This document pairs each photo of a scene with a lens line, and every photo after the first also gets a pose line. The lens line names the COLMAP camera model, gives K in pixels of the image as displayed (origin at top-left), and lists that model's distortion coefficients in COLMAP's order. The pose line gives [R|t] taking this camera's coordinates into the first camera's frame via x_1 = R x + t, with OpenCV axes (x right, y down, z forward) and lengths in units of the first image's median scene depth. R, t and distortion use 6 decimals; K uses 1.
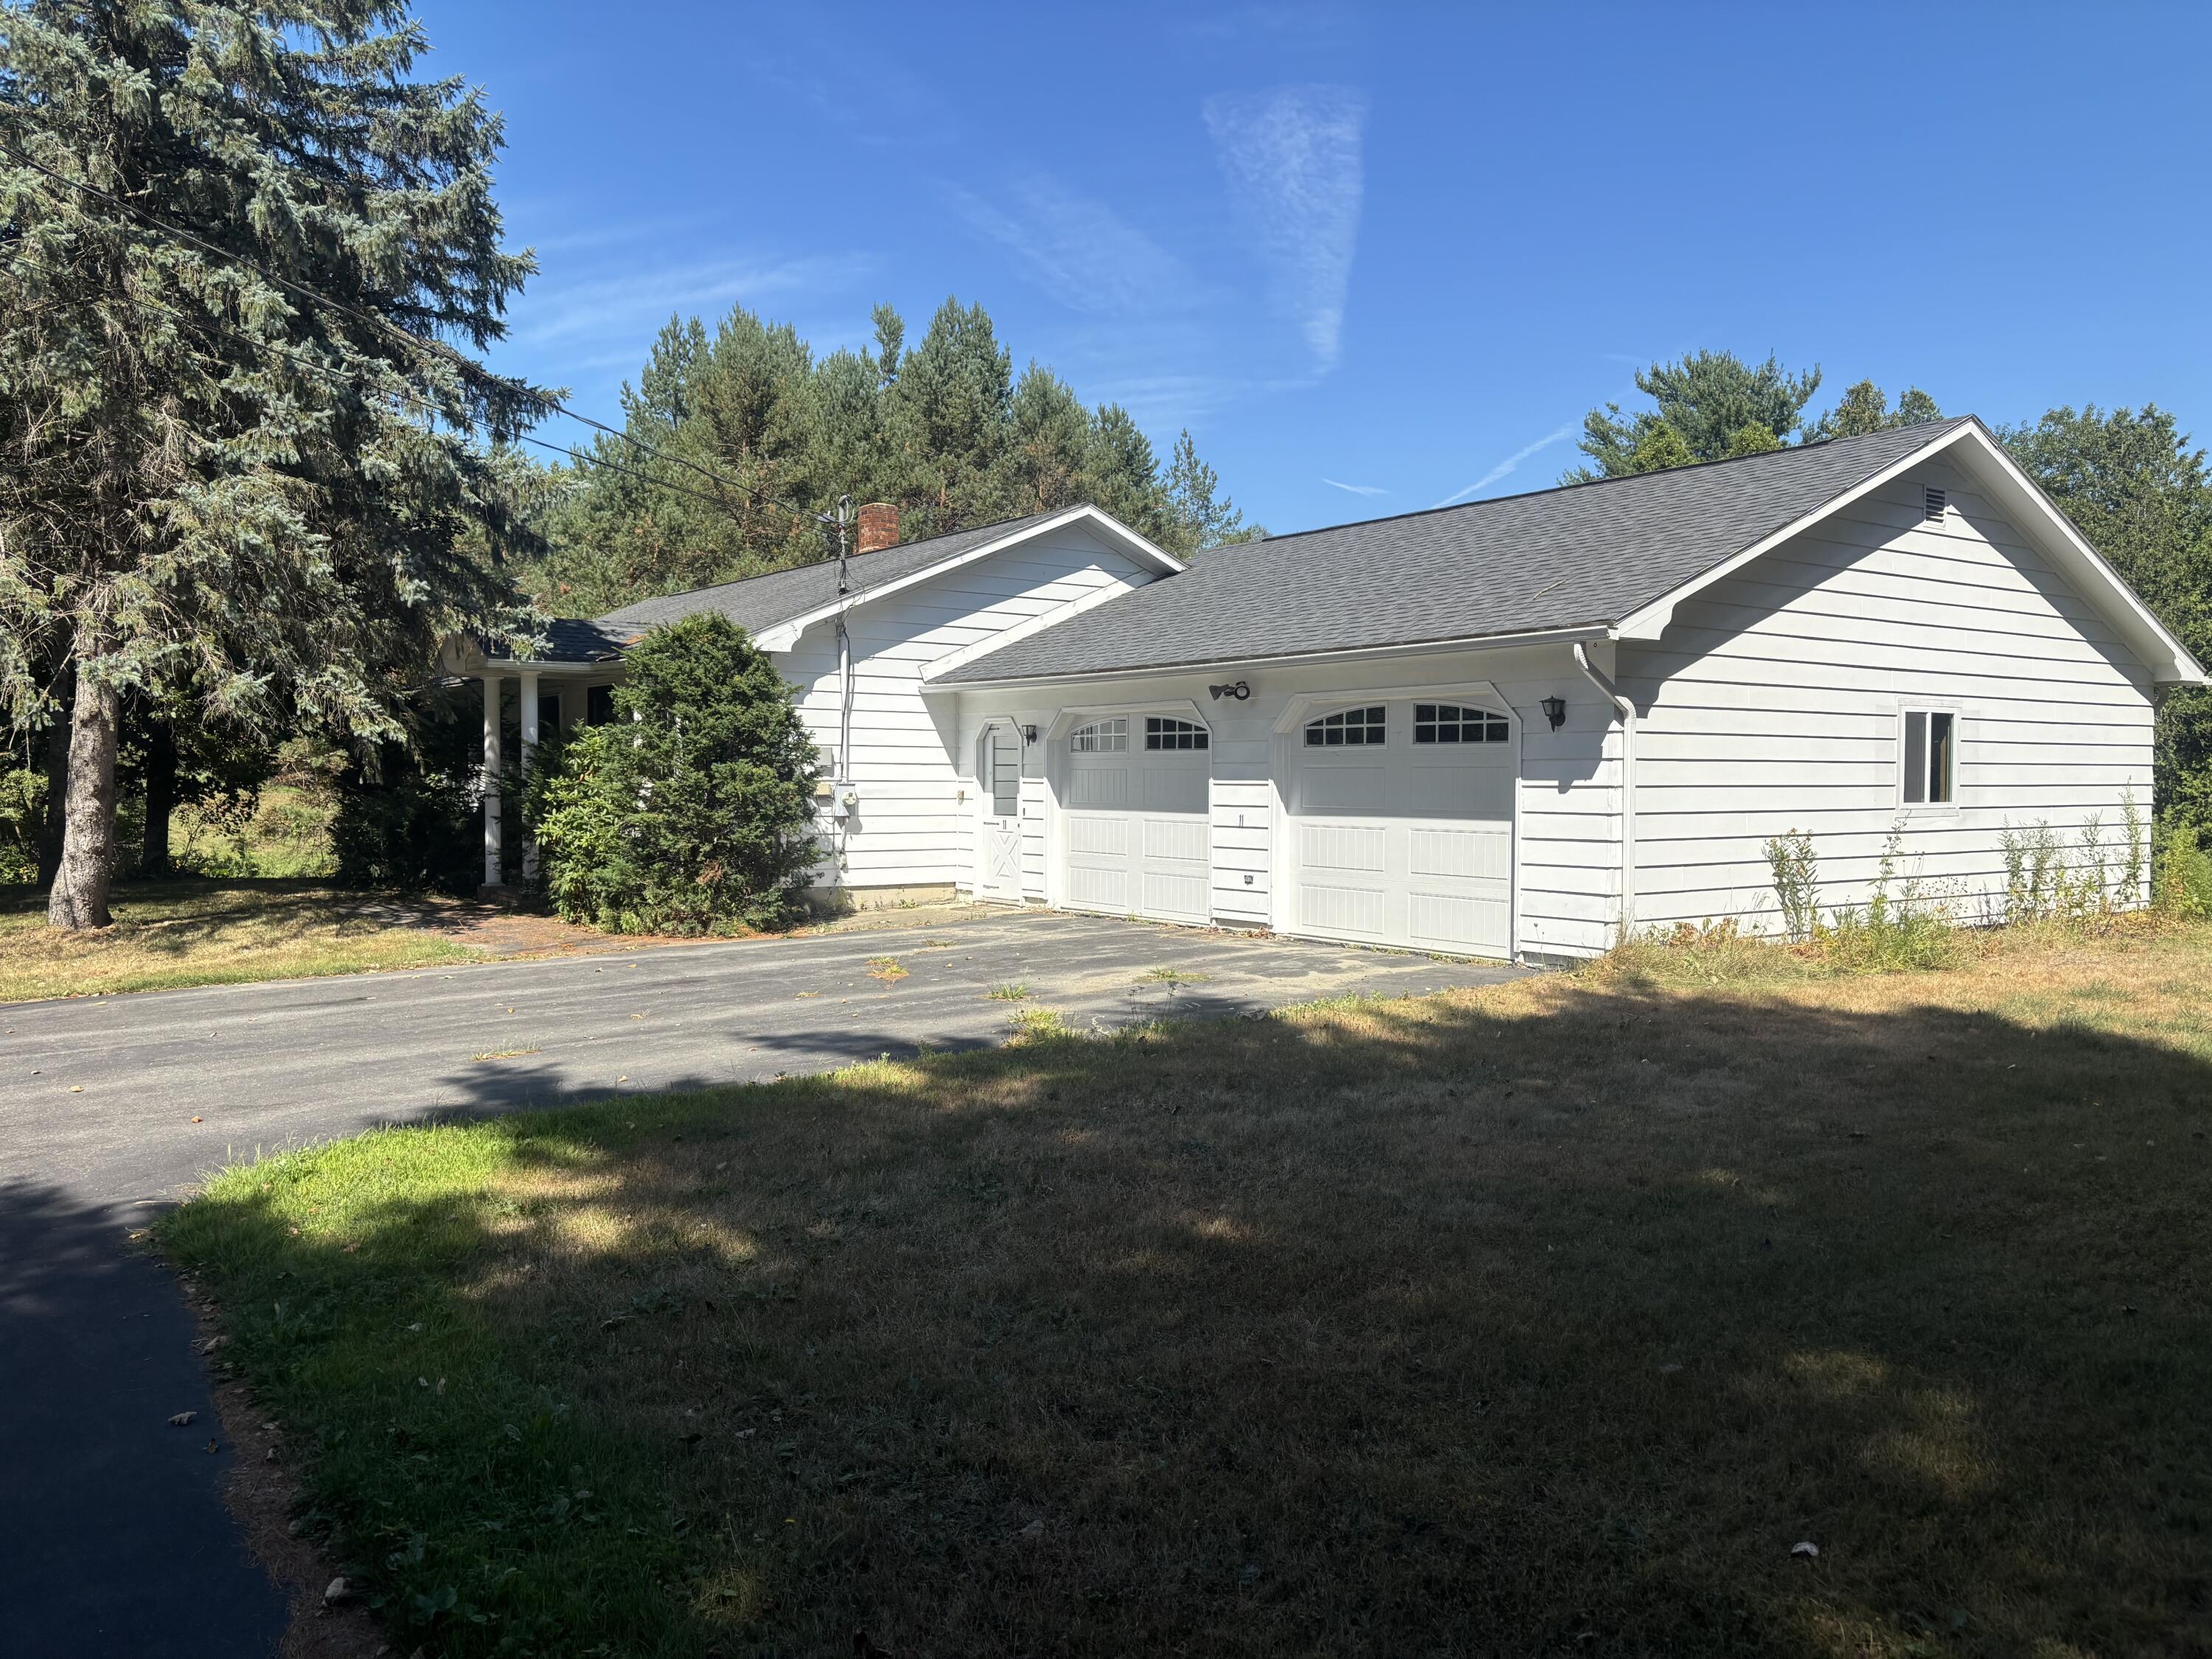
lens RADIAL K [[1684.8, 0, 1104.1], [0, 1684.8, 820.4], [0, 0, 1]] dist [0.047812, -0.044592]
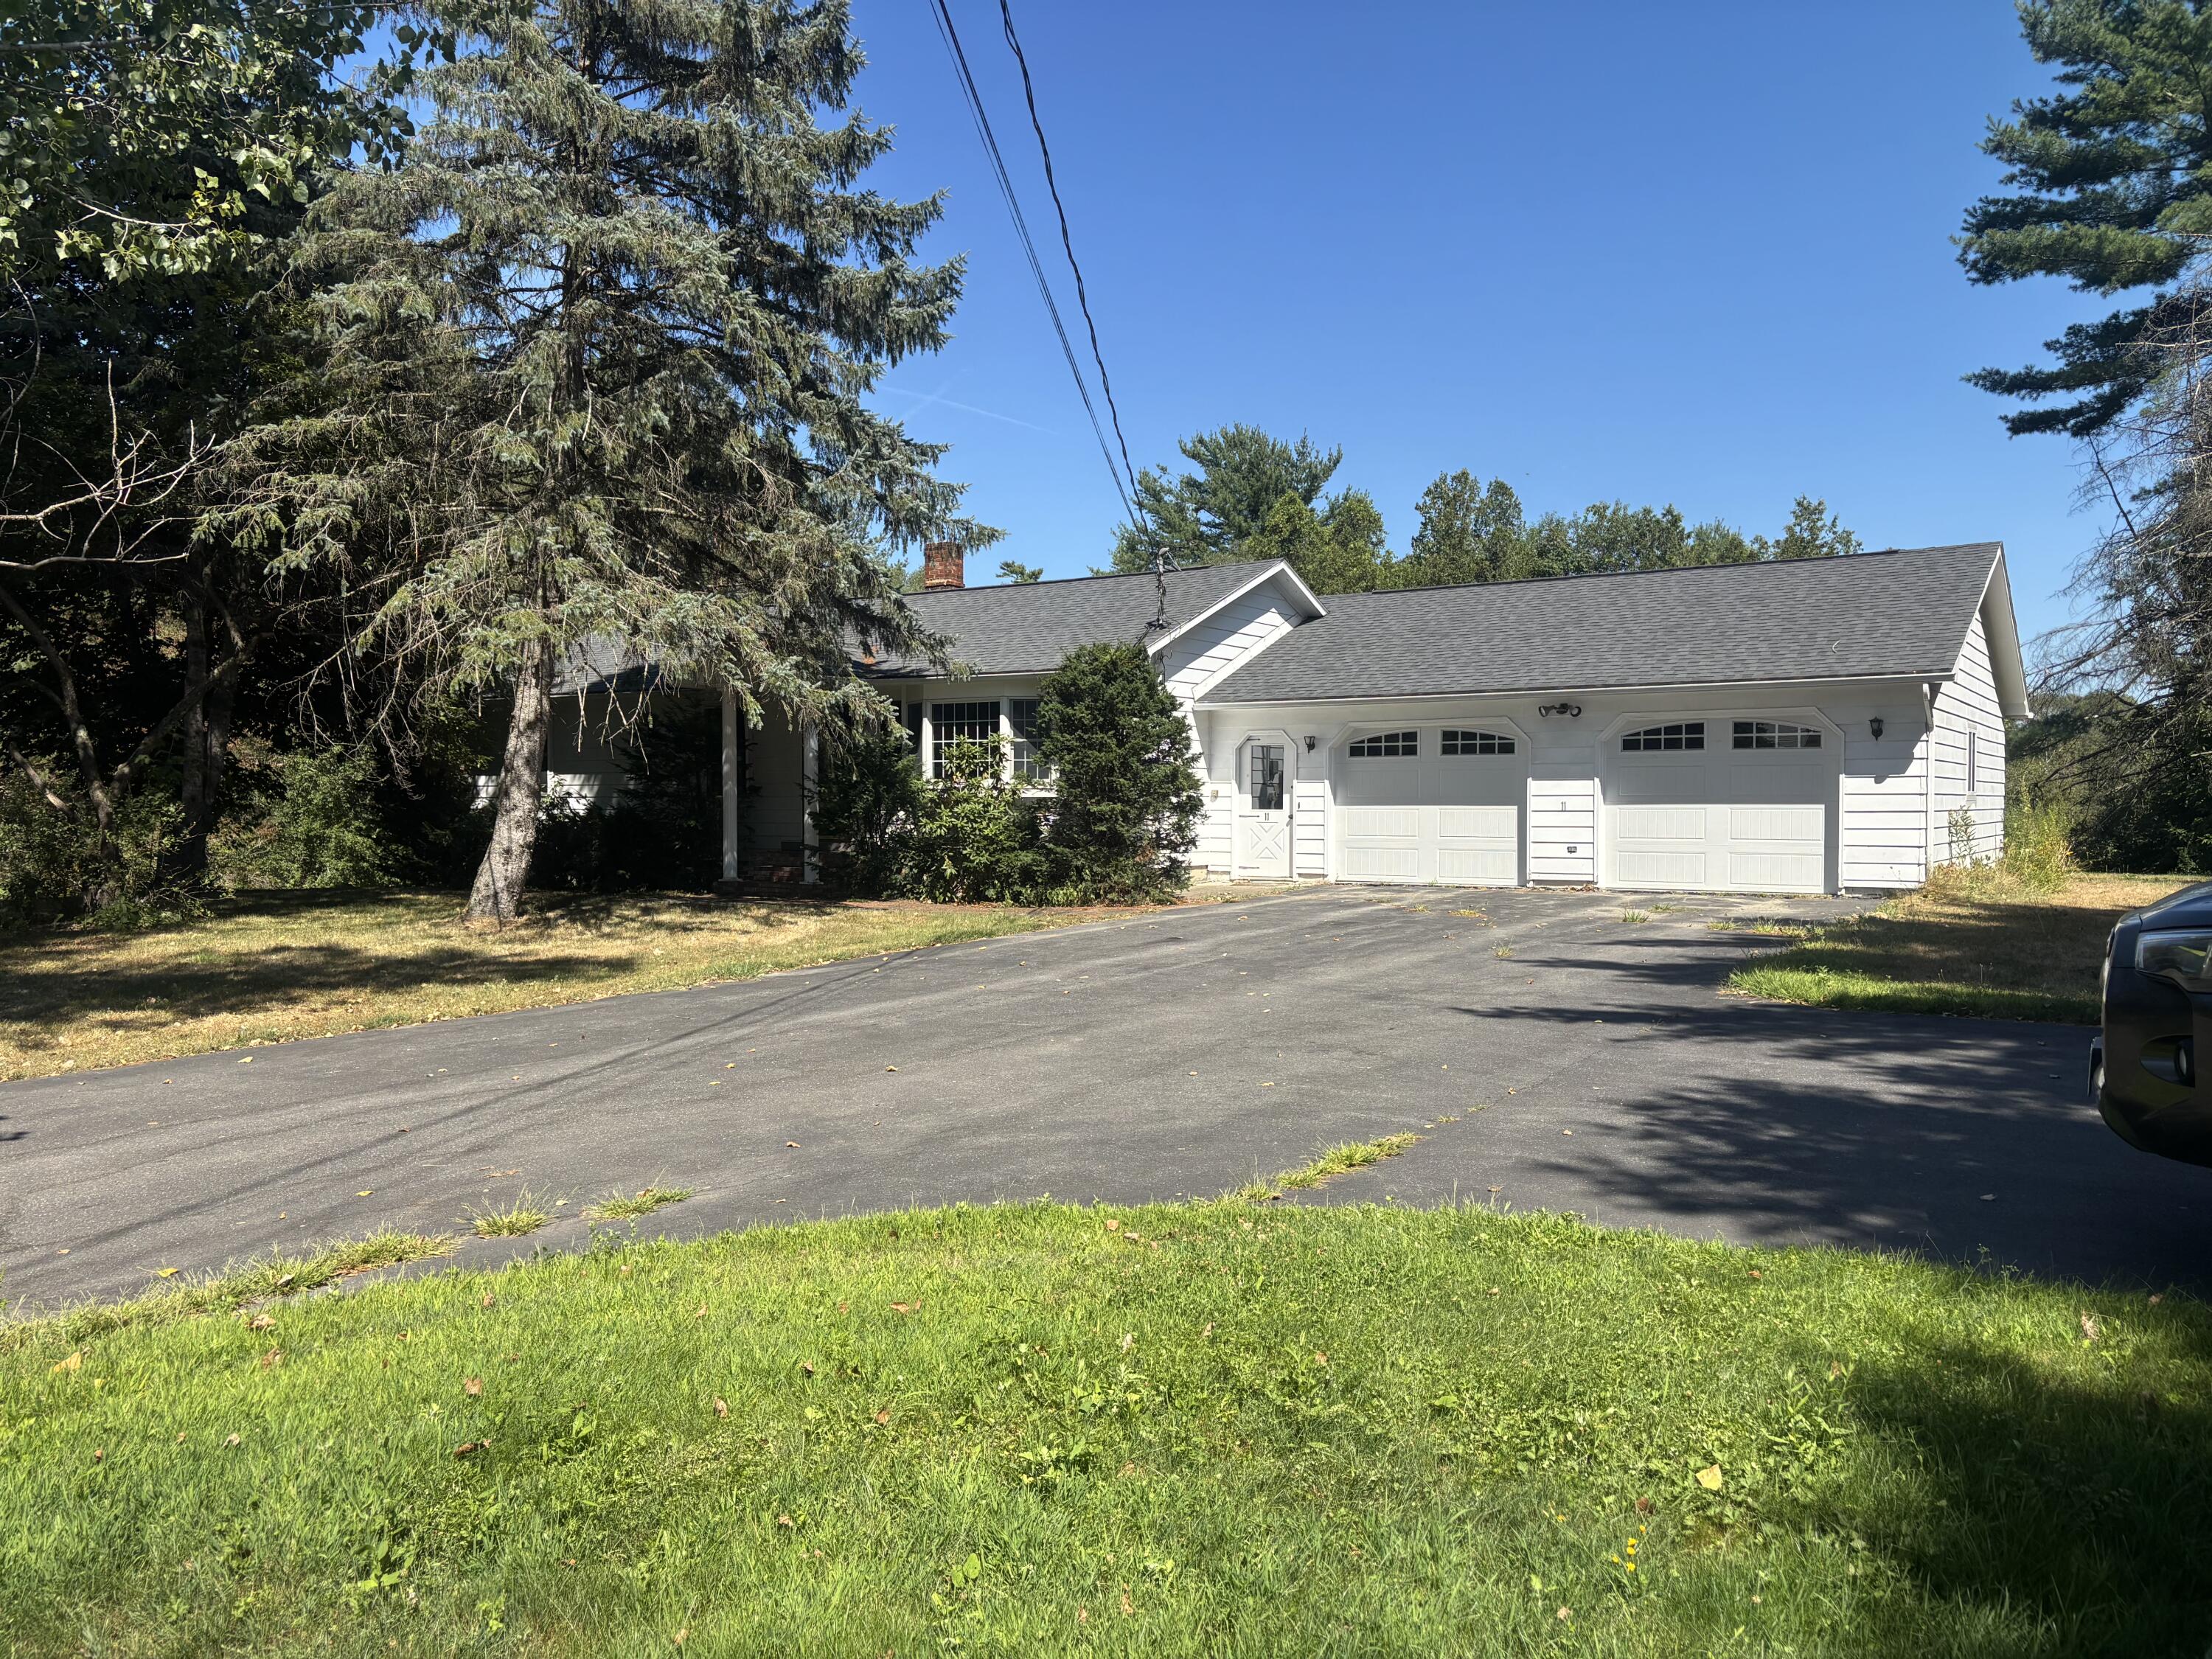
lens RADIAL K [[1684.8, 0, 1105.9], [0, 1684.8, 837.8], [0, 0, 1]] dist [0.047812, -0.044592]
pose [[0.933582, -0.010976, 0.358195, -0.631937], [0.013438, 0.999900, -0.004385, 0.022151], [-0.358111, 0.008907, 0.933637, -0.116549]]
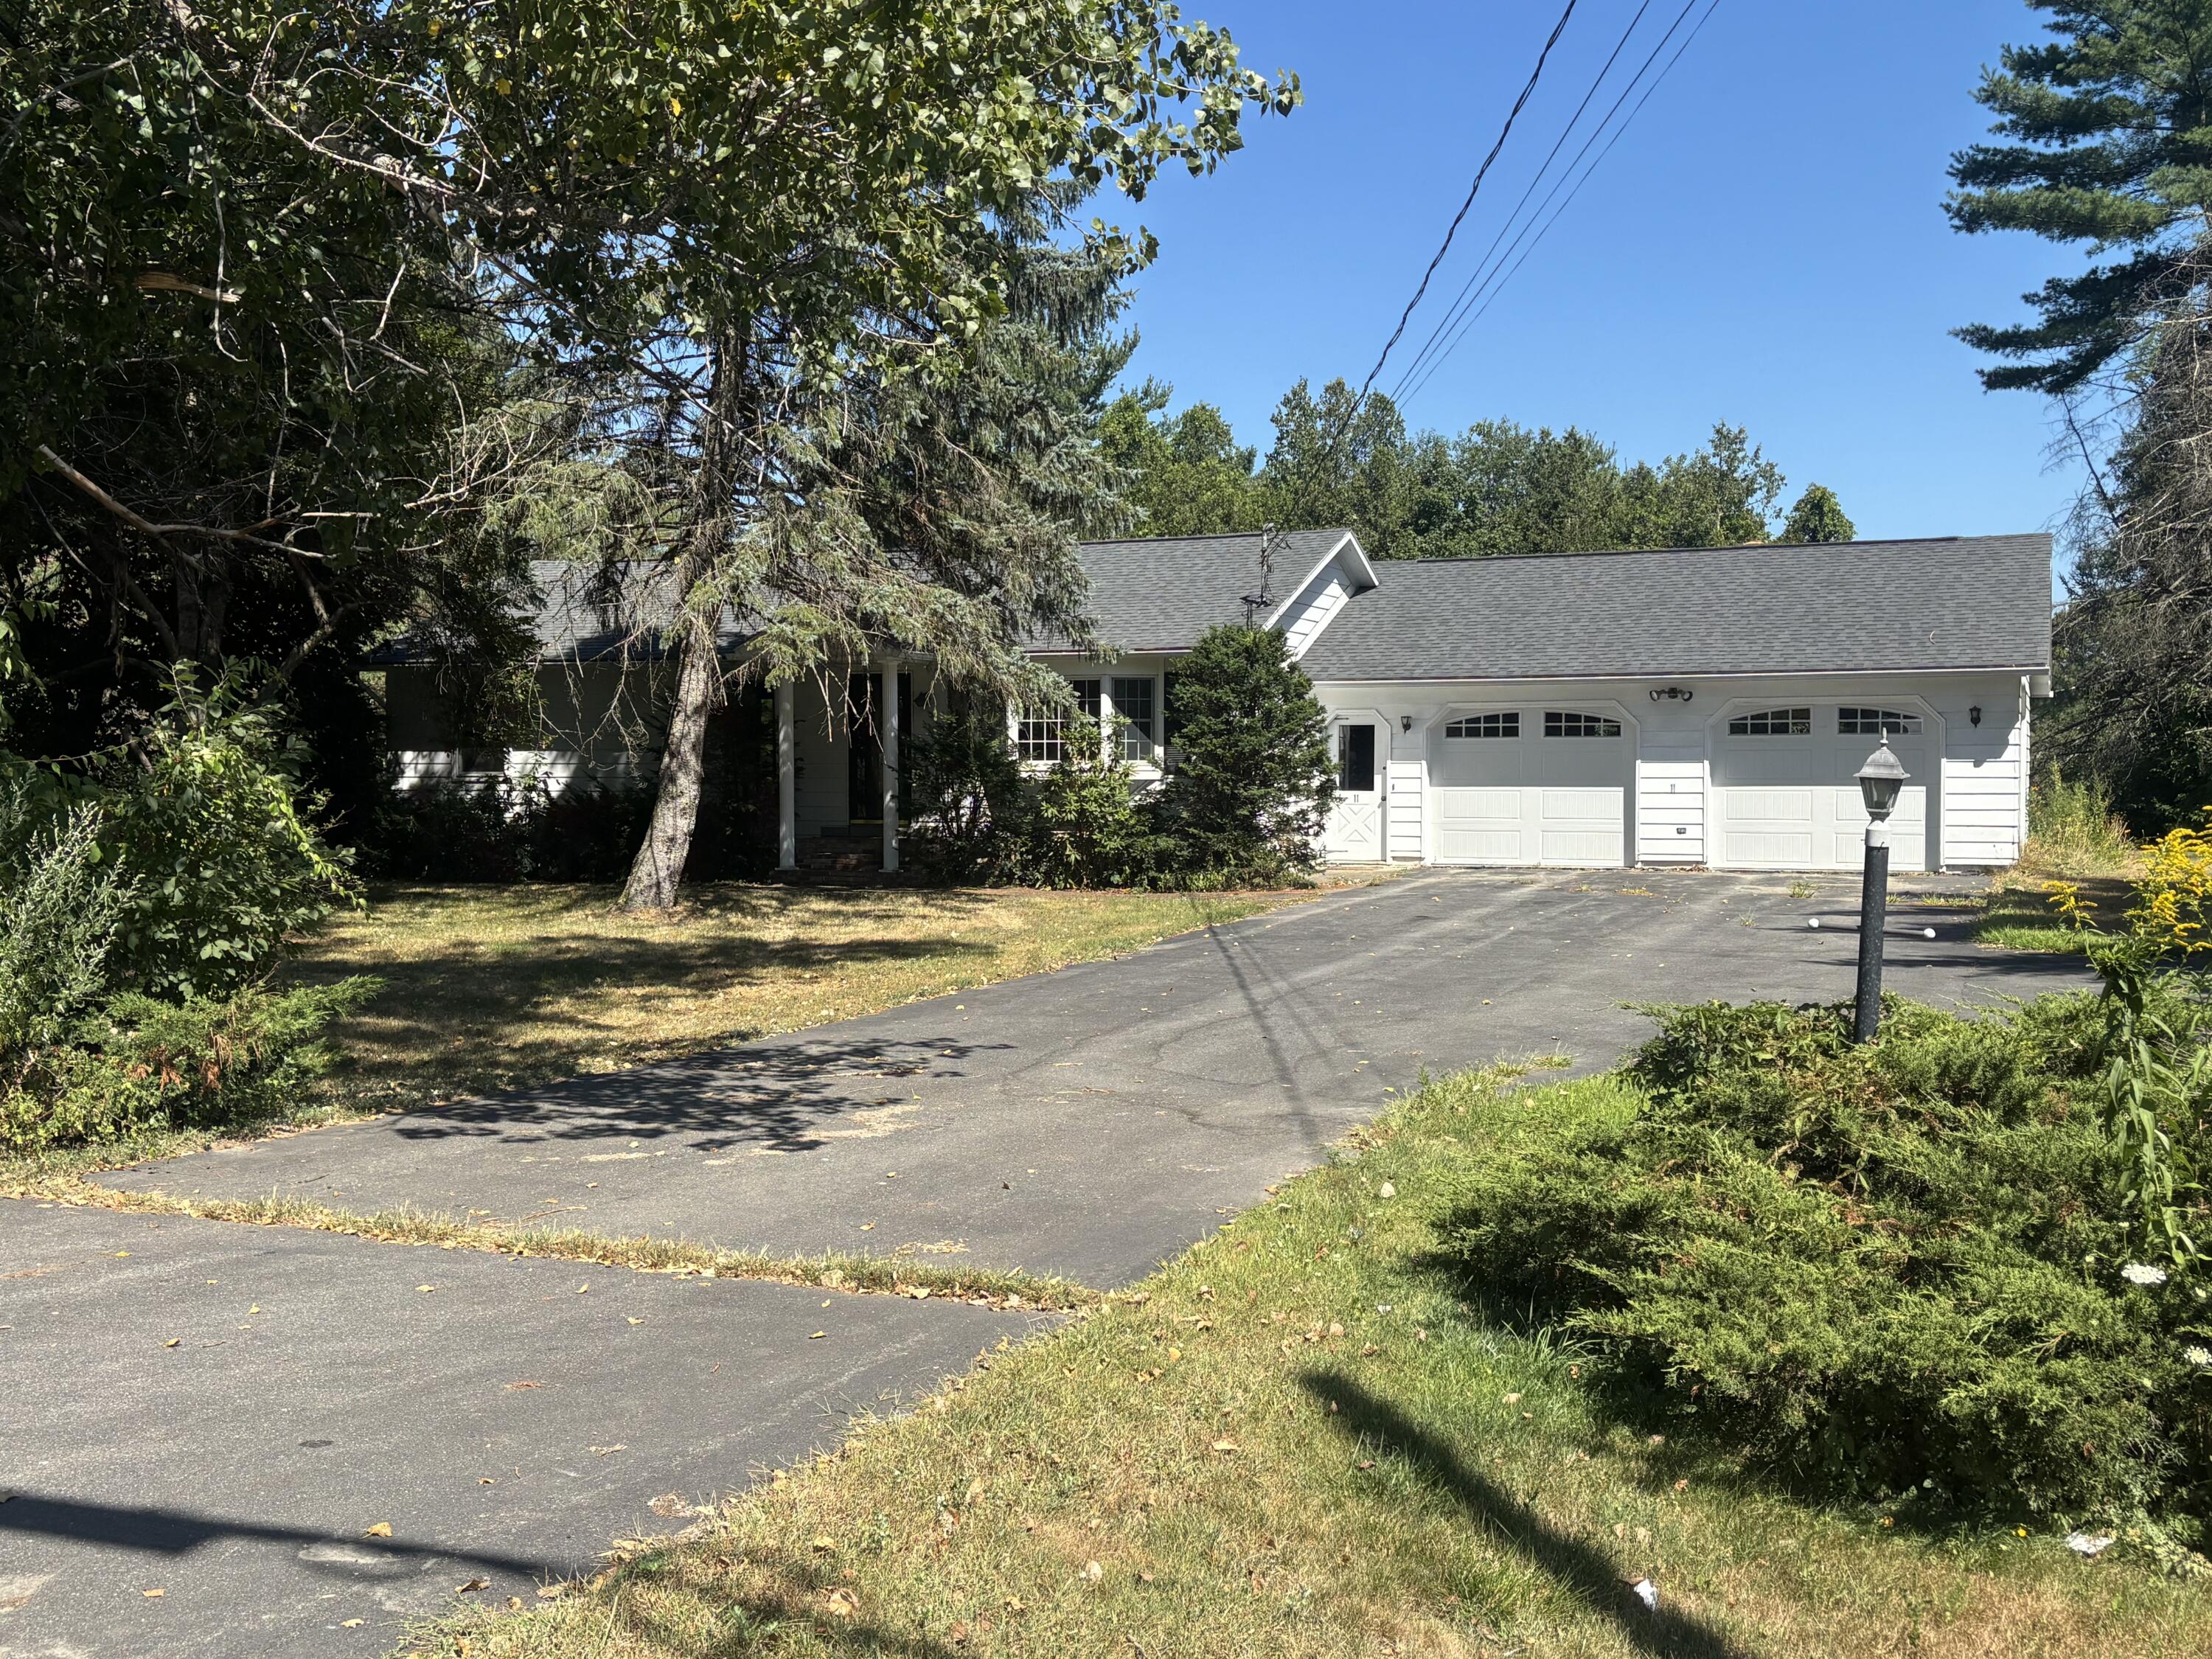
lens RADIAL K [[2276.0, 0, 1102.2], [0, 2276.0, 837.5], [0, 0, 1]] dist [0.041773, 0.000000]
pose [[0.854754, -0.020942, 0.518611, -1.089807], [0.018363, 0.999780, 0.010107, 0.010705], [-0.518709, 0.000884, 0.854950, -0.304188]]
